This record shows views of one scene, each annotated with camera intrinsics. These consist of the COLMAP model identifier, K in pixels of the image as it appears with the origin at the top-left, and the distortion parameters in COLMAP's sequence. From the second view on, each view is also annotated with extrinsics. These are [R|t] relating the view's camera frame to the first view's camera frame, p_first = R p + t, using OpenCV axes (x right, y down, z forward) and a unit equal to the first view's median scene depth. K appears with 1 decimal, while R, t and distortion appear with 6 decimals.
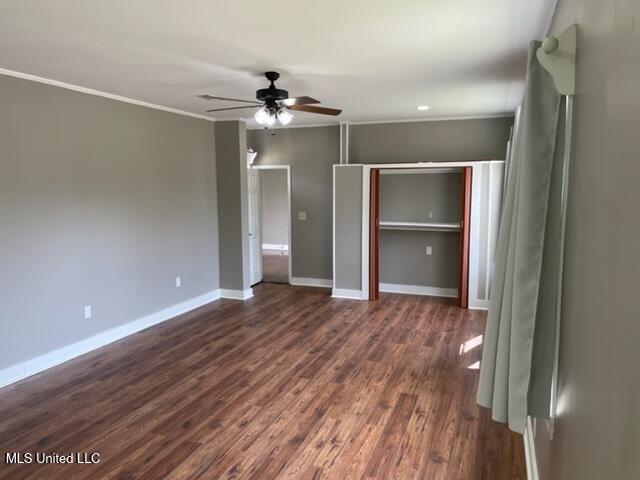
lens RADIAL K [[487.6, 0, 311.9], [0, 487.6, 239.2], [0, 0, 1]] dist [0.076682, -0.095246]
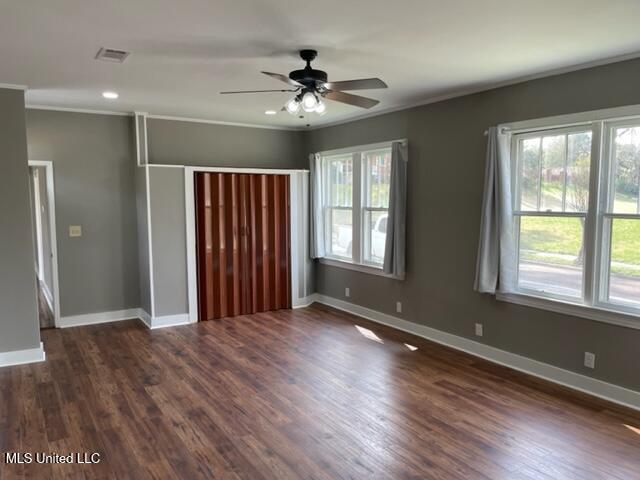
lens RADIAL K [[487.6, 0, 315.5], [0, 487.6, 238.1], [0, 0, 1]] dist [0.076682, -0.095246]
pose [[0.609349, -0.064716, 0.790257, -0.422800], [0.084368, 0.996297, 0.016534, -0.021026], [-0.788401, 0.056597, 0.612552, 0.282521]]
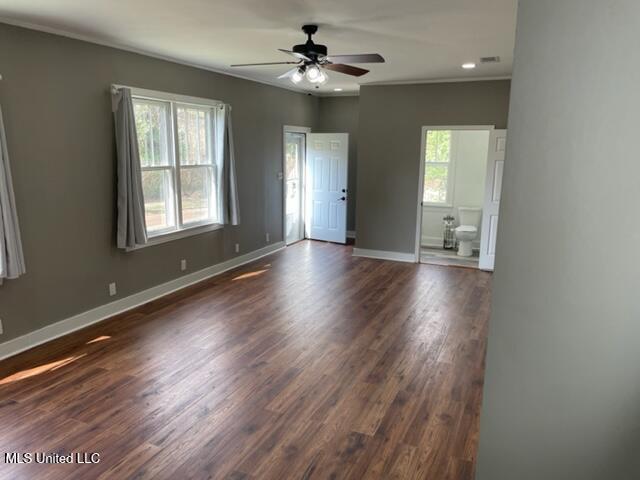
lens RADIAL K [[487.6, 0, 314.0], [0, 487.6, 242.3], [0, 0, 1]] dist [0.076682, -0.095246]
pose [[-0.997959, -0.019584, 0.060786, -0.084292], [-0.000780, 0.955485, 0.295040, -0.126012], [-0.063858, 0.294390, -0.953549, 1.122010]]
